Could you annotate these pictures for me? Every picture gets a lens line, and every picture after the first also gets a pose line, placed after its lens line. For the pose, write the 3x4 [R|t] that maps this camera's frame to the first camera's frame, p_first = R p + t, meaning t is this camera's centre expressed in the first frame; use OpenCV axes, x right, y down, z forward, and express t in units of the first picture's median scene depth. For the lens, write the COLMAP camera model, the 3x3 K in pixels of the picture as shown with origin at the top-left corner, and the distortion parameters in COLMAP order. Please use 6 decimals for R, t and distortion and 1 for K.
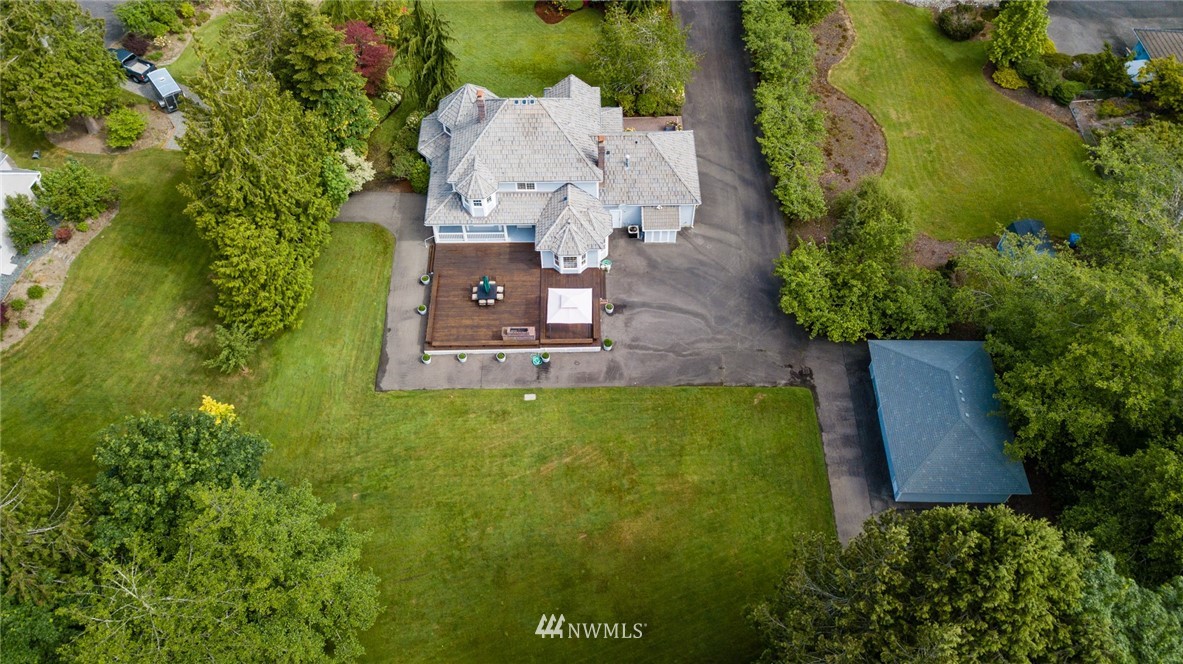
lens RADIAL K [[876.7, 0, 589.1], [0, 876.7, 331.3], [0, 0, 1]] dist [0.000256, -0.012033]
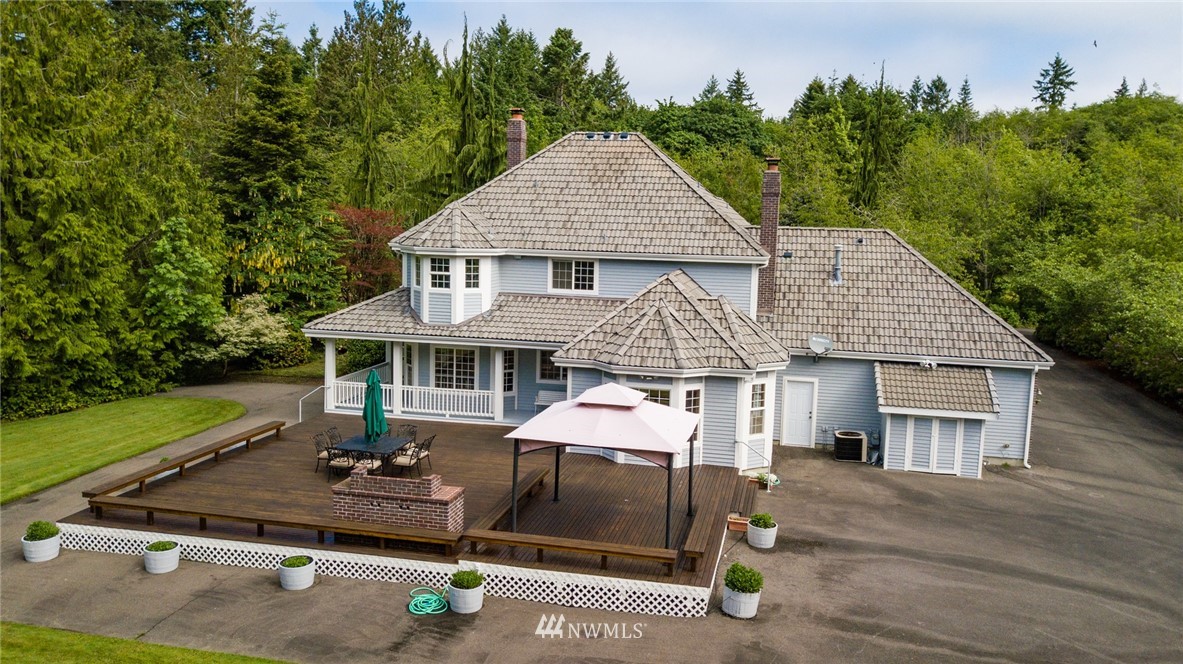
lens RADIAL K [[876.7, 0, 597.4], [0, 876.7, 332.5], [0, 0, 1]] dist [0.000256, -0.012033]
pose [[0.971393, 0.049041, -0.232359, 0.033664], [-0.208635, 0.643598, -0.736378, 0.144271], [0.113434, 0.763791, 0.635418, 0.775044]]
